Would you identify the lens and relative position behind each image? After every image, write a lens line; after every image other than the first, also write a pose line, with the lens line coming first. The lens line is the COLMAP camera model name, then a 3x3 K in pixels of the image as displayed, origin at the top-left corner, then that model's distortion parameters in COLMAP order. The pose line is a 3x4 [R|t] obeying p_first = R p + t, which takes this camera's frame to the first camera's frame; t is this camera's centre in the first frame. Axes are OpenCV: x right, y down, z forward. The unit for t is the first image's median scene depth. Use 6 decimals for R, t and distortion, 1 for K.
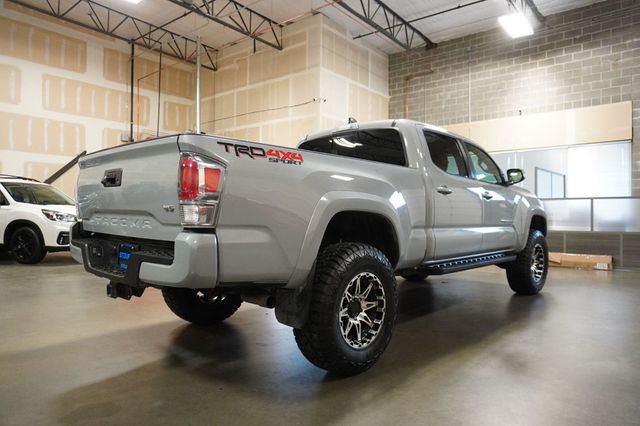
lens RADIAL K [[426.4, 0, 318.8], [0, 426.4, 215.7], [0, 0, 1]] dist [-0.020117, -0.000374]
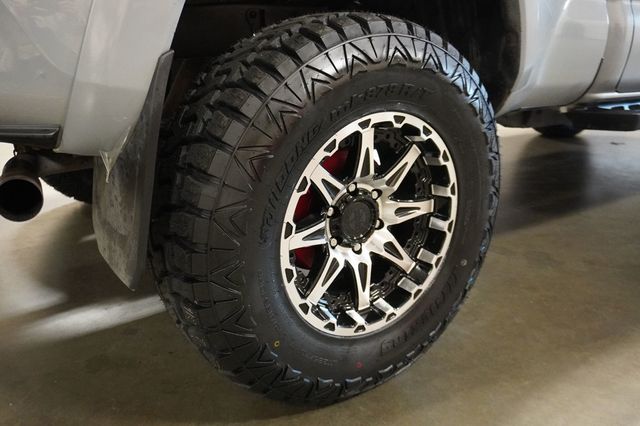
lens RADIAL K [[559.1, 0, 316.3], [0, 559.1, 209.4], [0, 0, 1]] dist [-0.027339, 0.004955]
pose [[0.981707, 0.069849, -0.177120, 0.129002], [-0.014684, 0.955280, 0.295338, 0.079785], [0.189828, -0.287334, 0.938831, 0.575421]]
